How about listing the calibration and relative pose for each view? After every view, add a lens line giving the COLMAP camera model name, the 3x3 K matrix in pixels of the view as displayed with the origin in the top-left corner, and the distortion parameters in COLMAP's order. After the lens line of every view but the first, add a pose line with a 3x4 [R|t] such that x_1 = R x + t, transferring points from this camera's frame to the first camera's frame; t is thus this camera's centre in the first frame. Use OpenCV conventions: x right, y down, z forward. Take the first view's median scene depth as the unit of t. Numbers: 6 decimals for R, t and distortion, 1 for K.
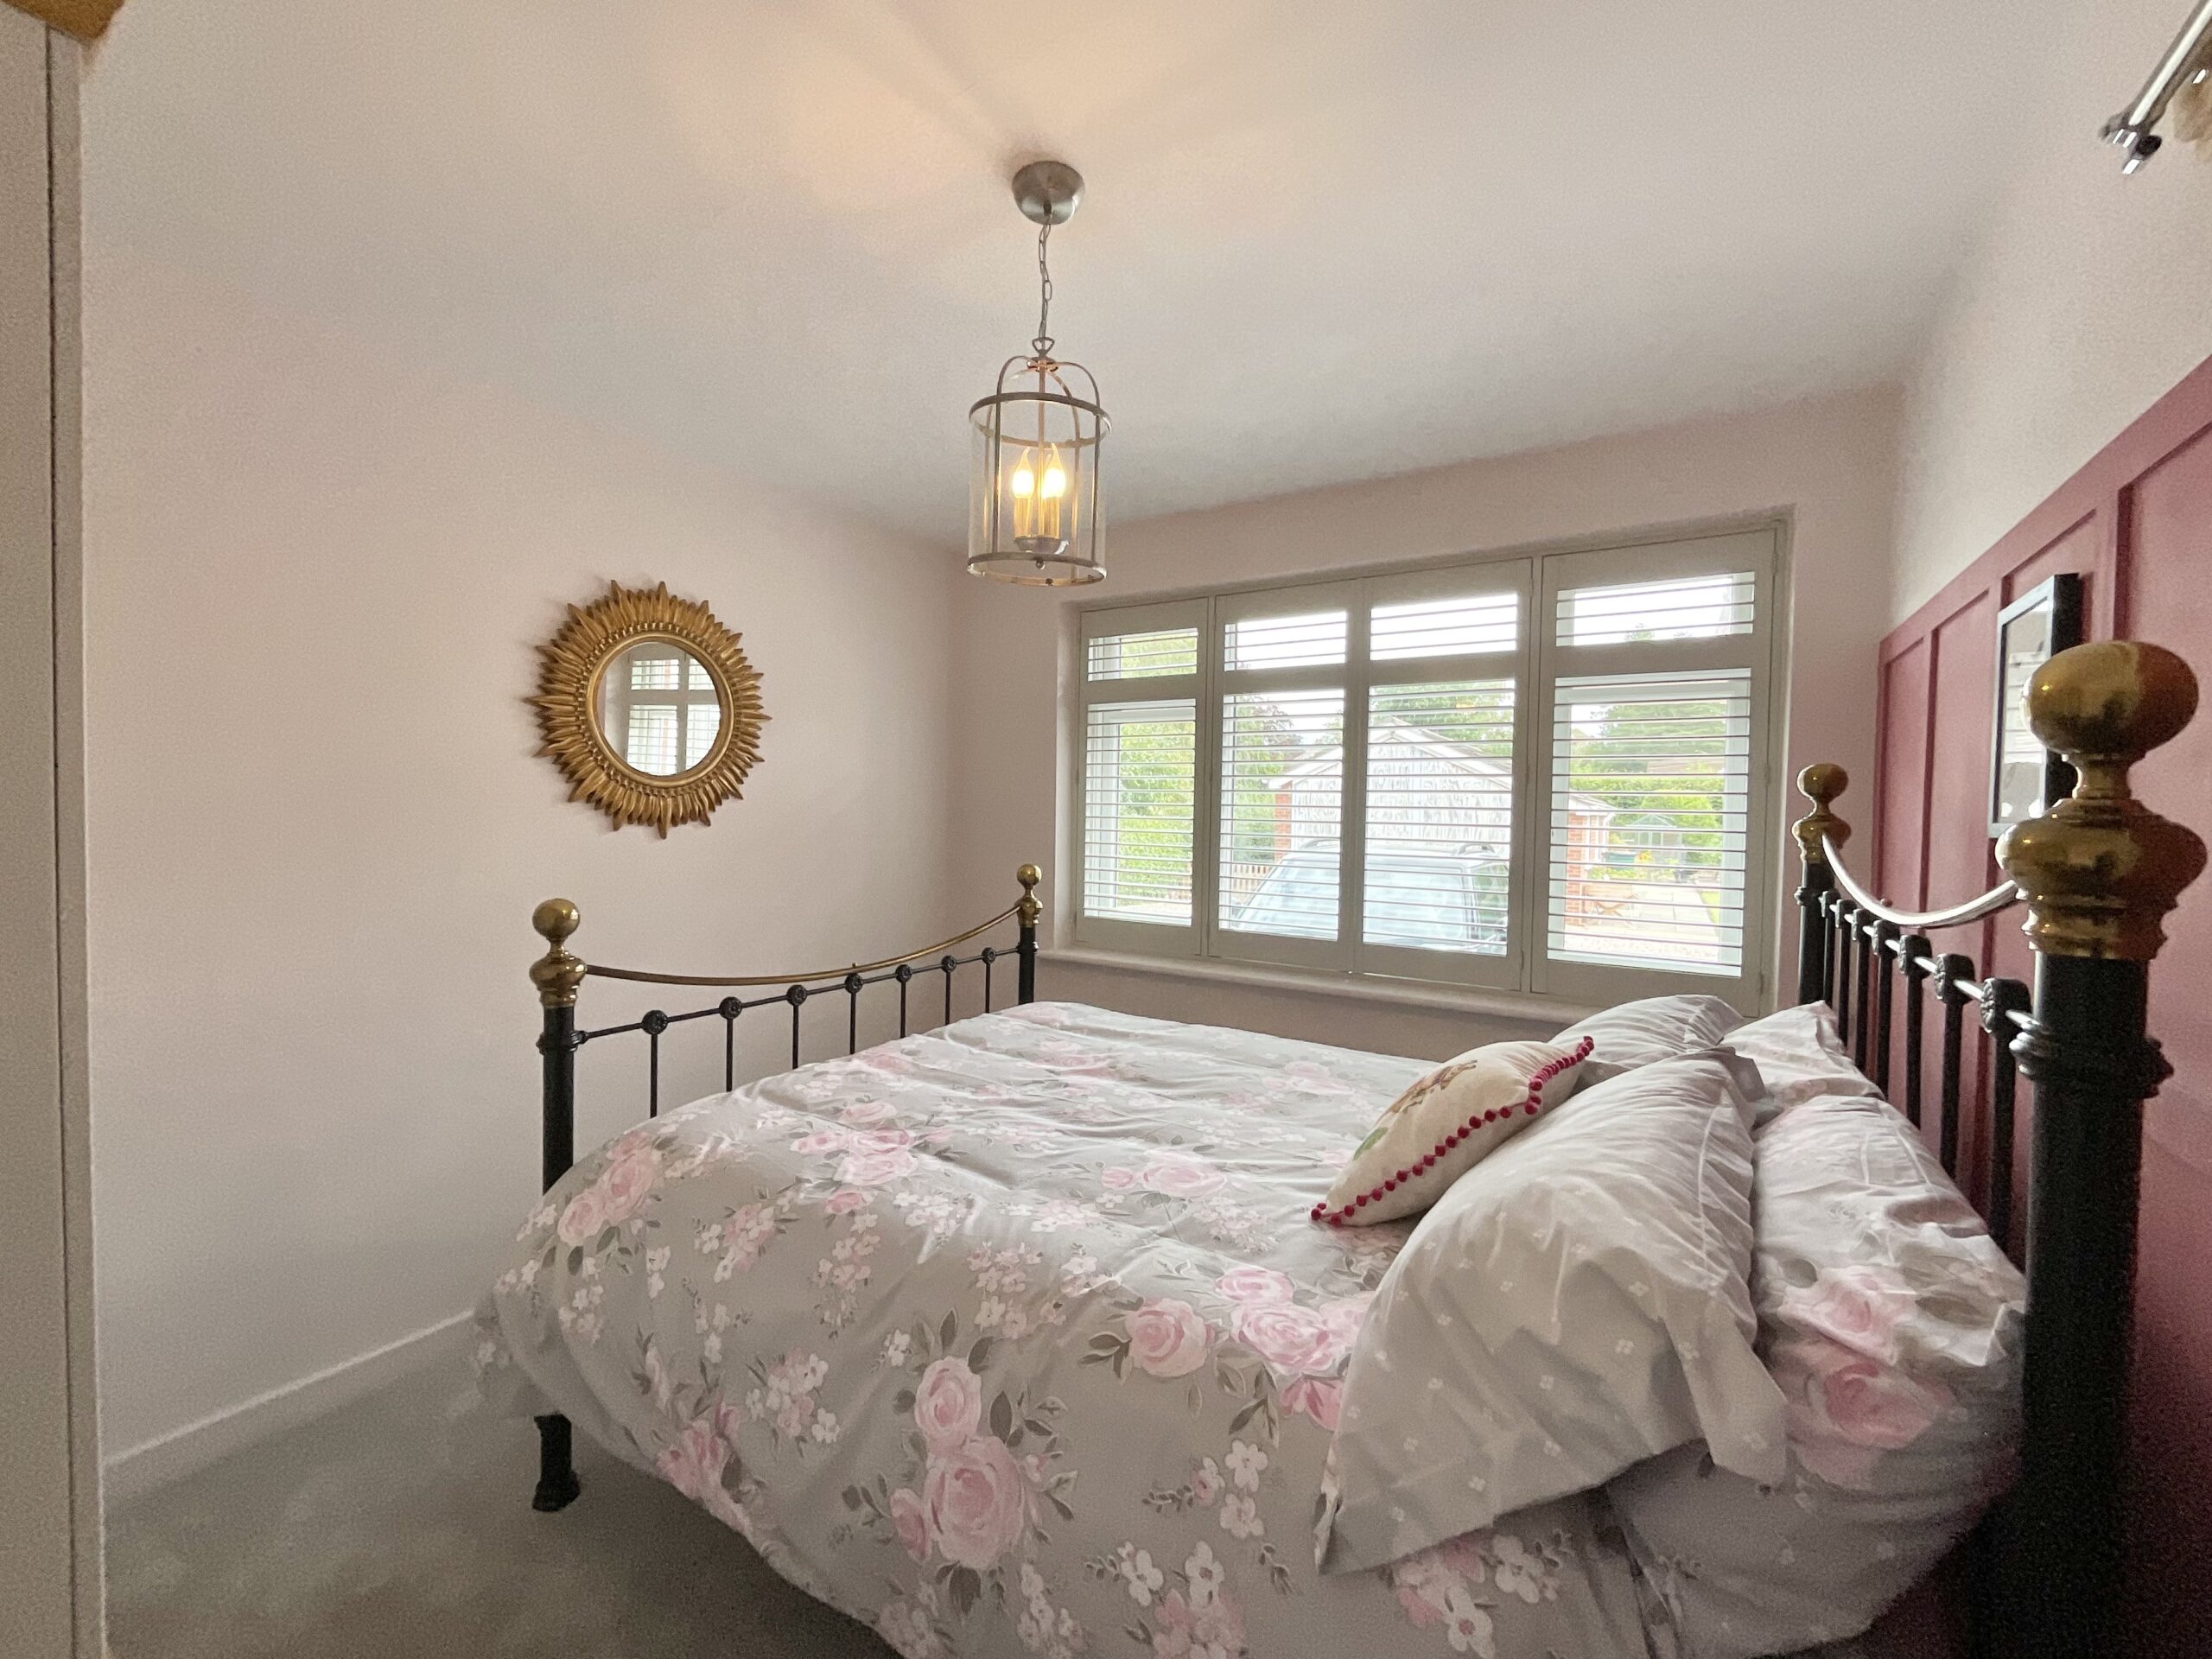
lens RADIAL K [[902.3, 0, 1106.0], [0, 902.3, 829.5], [0, 0, 1]] dist [-0.002118, -0.000178]
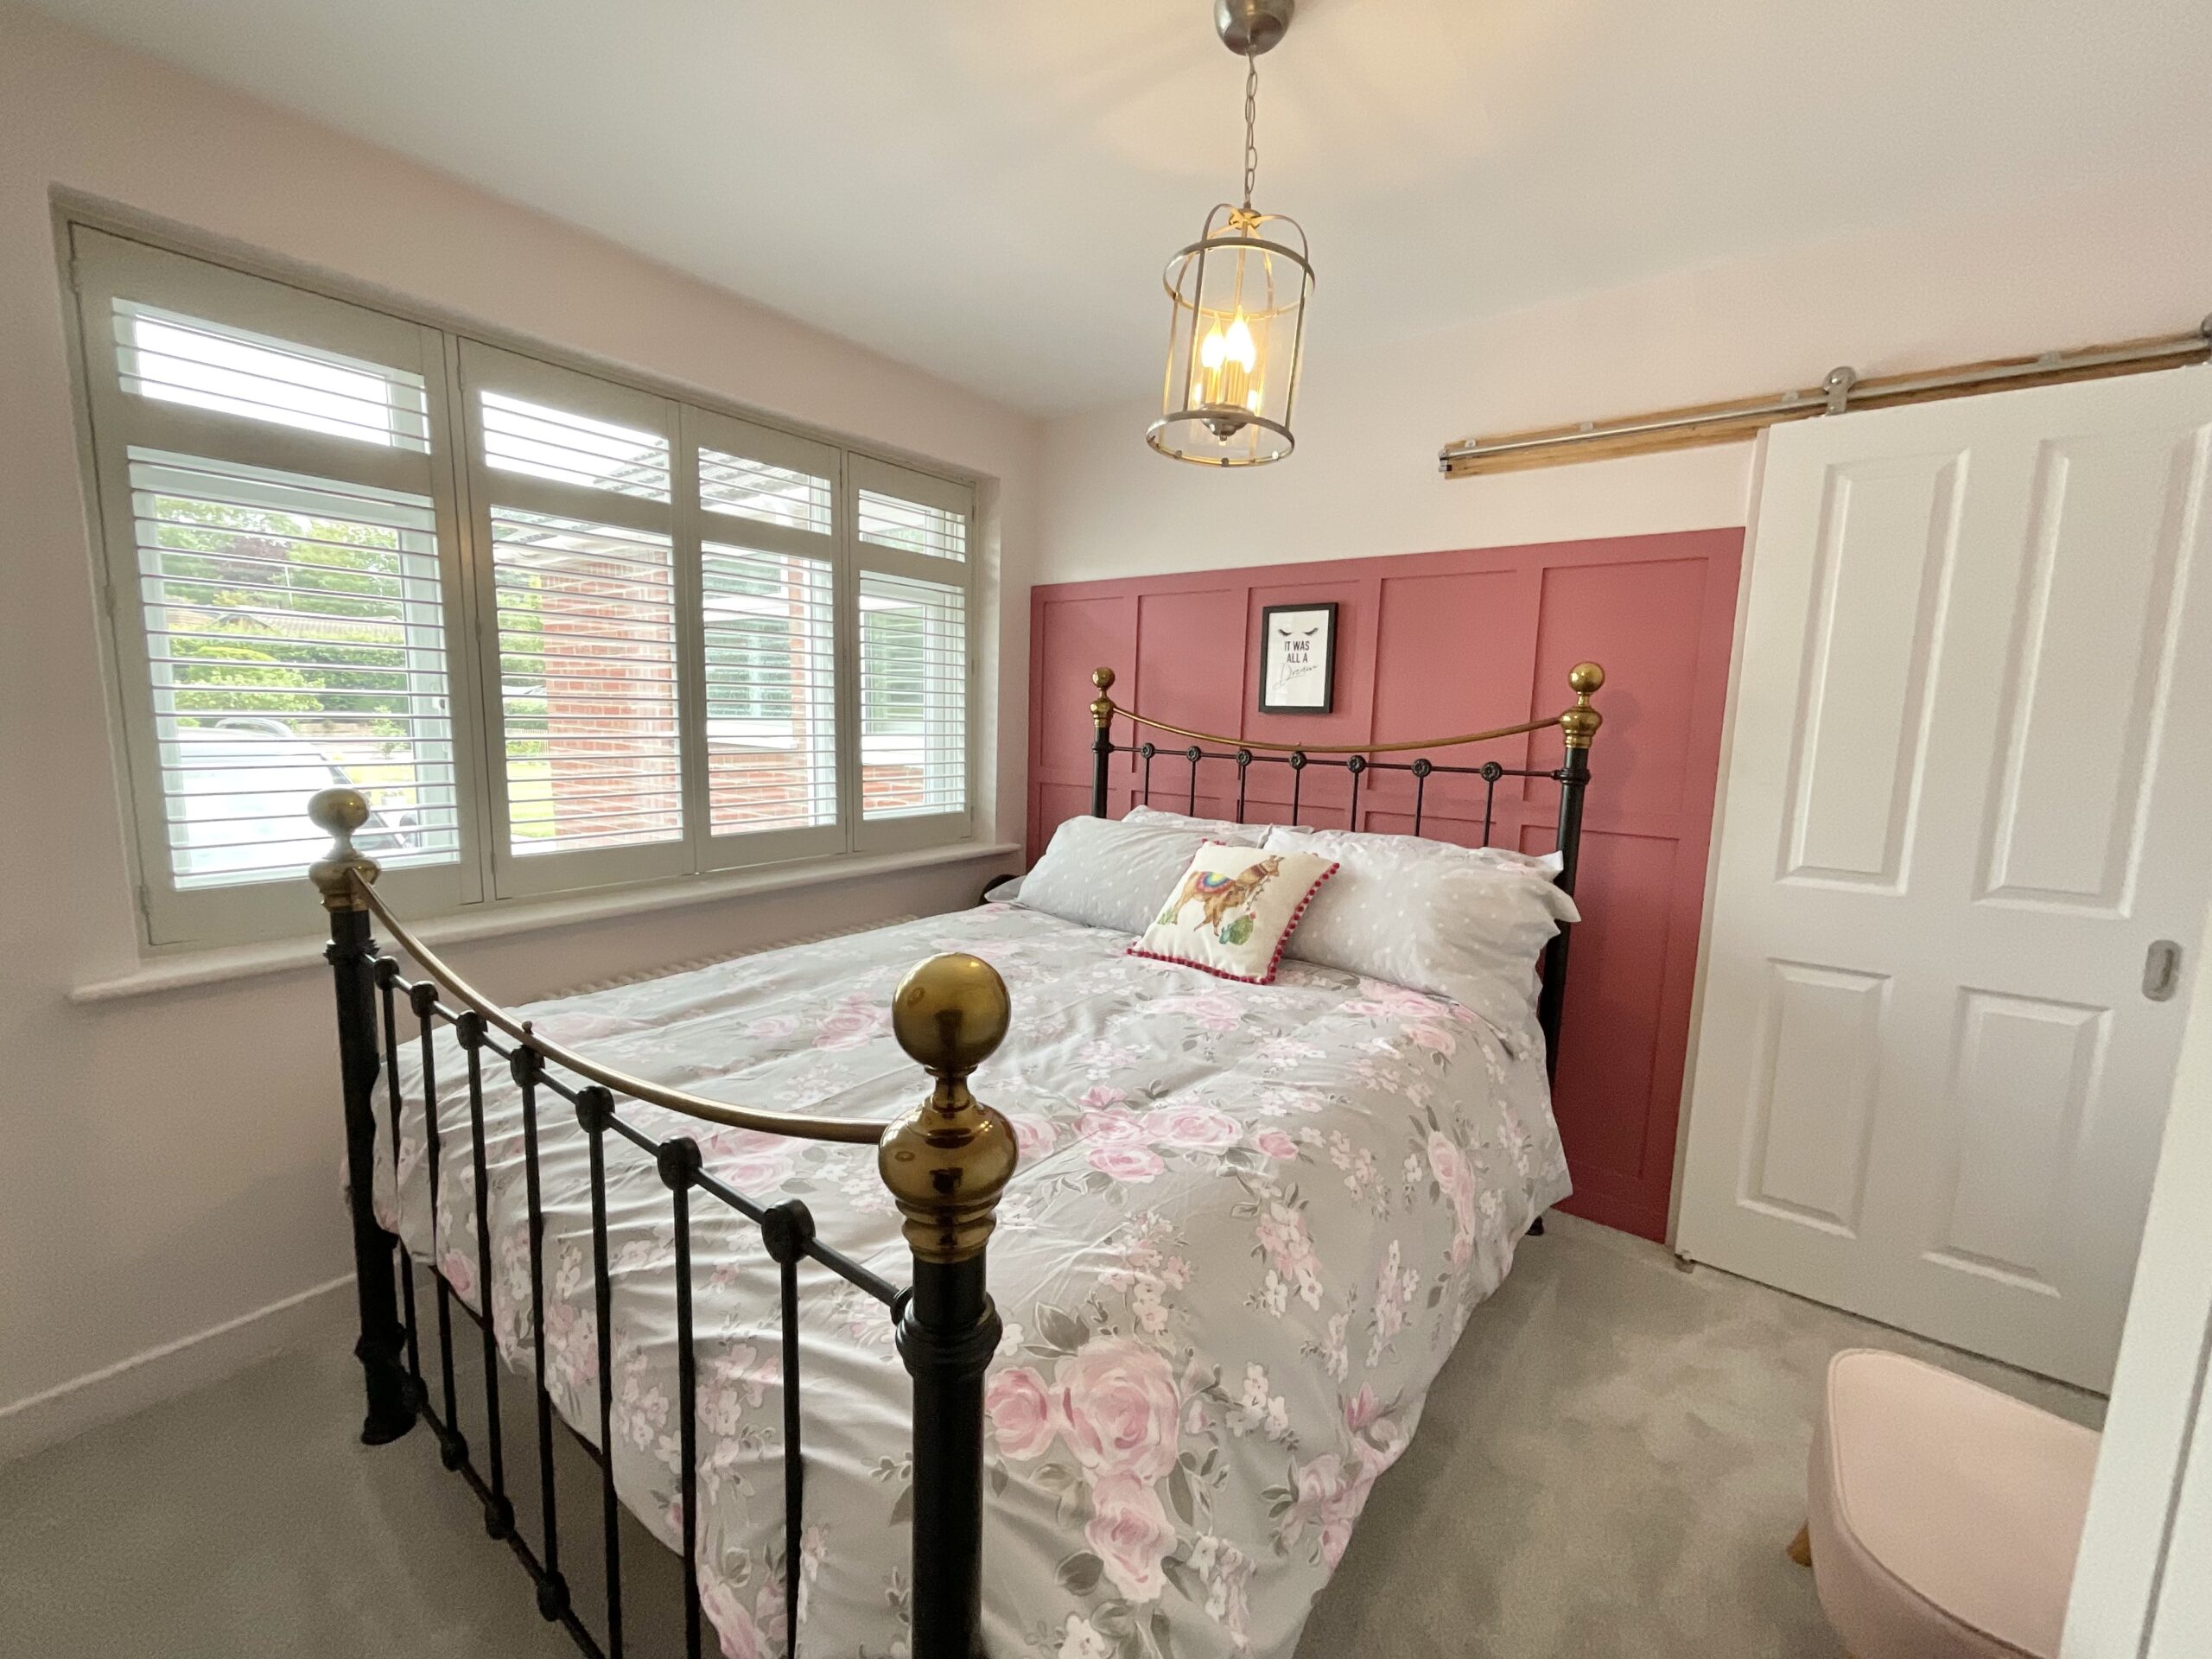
lens RADIAL K [[902.3, 0, 1106.0], [0, 902.3, 829.5], [0, 0, 1]] dist [-0.002118, -0.000178]
pose [[0.076249, -0.145632, 0.986396, -0.958631], [-0.000984, 0.989265, 0.146132, -0.020764], [-0.997088, -0.012113, 0.075287, 0.934298]]
